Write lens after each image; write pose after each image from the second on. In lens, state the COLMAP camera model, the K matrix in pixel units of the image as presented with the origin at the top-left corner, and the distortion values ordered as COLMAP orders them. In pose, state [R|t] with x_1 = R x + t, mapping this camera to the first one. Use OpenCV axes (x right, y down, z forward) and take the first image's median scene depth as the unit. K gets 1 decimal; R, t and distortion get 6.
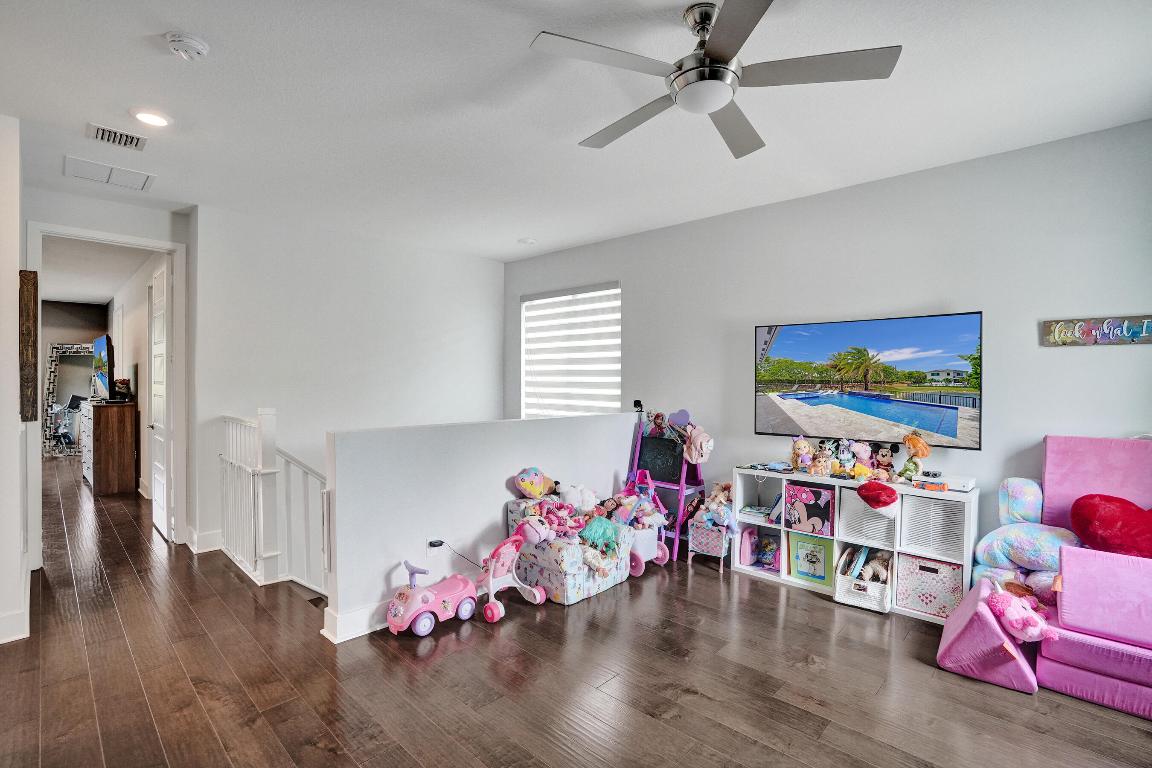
lens RADIAL K [[539.8, 0, 585.1], [0, 539.8, 379.5], [0, 0, 1]] dist [-0.060098, 0.022069]
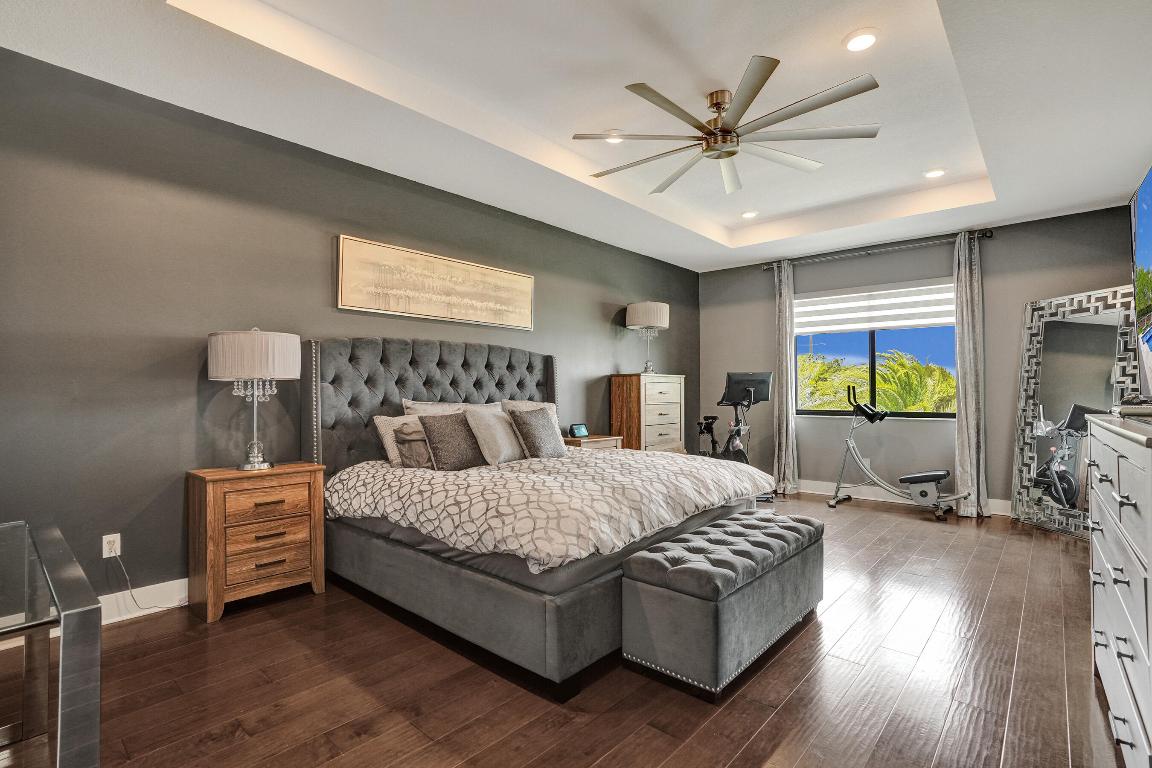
lens RADIAL K [[539.8, 0, 585.1], [0, 539.8, 379.5], [0, 0, 1]] dist [-0.060098, 0.022069]
pose [[0.033759, -0.031070, -0.998947, -0.528415], [-0.006918, 0.999485, -0.031321, 0.026739], [0.999406, 0.007968, 0.033527, 0.541932]]
